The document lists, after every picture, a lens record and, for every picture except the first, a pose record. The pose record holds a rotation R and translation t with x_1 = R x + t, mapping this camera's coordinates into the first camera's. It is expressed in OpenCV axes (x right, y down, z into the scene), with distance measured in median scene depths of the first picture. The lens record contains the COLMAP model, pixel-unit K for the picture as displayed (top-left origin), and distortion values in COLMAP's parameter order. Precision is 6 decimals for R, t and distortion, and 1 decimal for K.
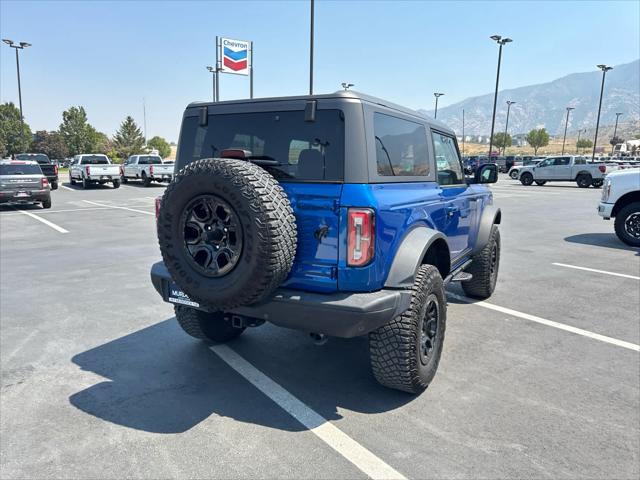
lens RADIAL K [[452.0, 0, 325.9], [0, 452.0, 239.1], [0, 0, 1]] dist [0.043730, -0.052028]
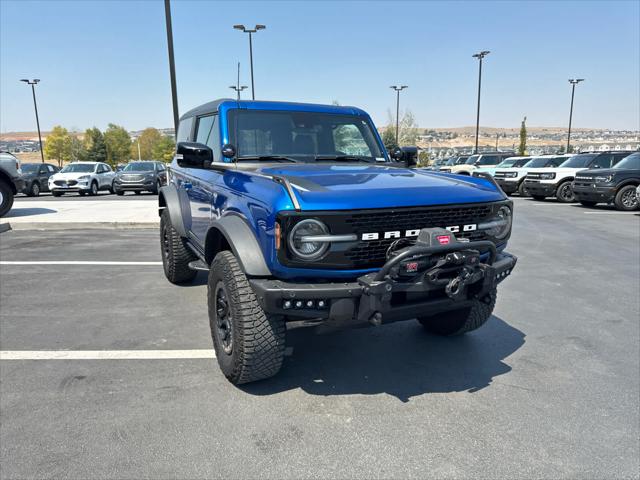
lens RADIAL K [[452.0, 0, 323.3], [0, 452.0, 241.9], [0, 0, 1]] dist [0.043730, -0.052028]
pose [[-0.570873, 0.146553, -0.807853, 1.129508], [-0.139146, 0.952438, 0.271111, -0.316633], [0.809161, 0.267179, -0.523329, 2.103565]]
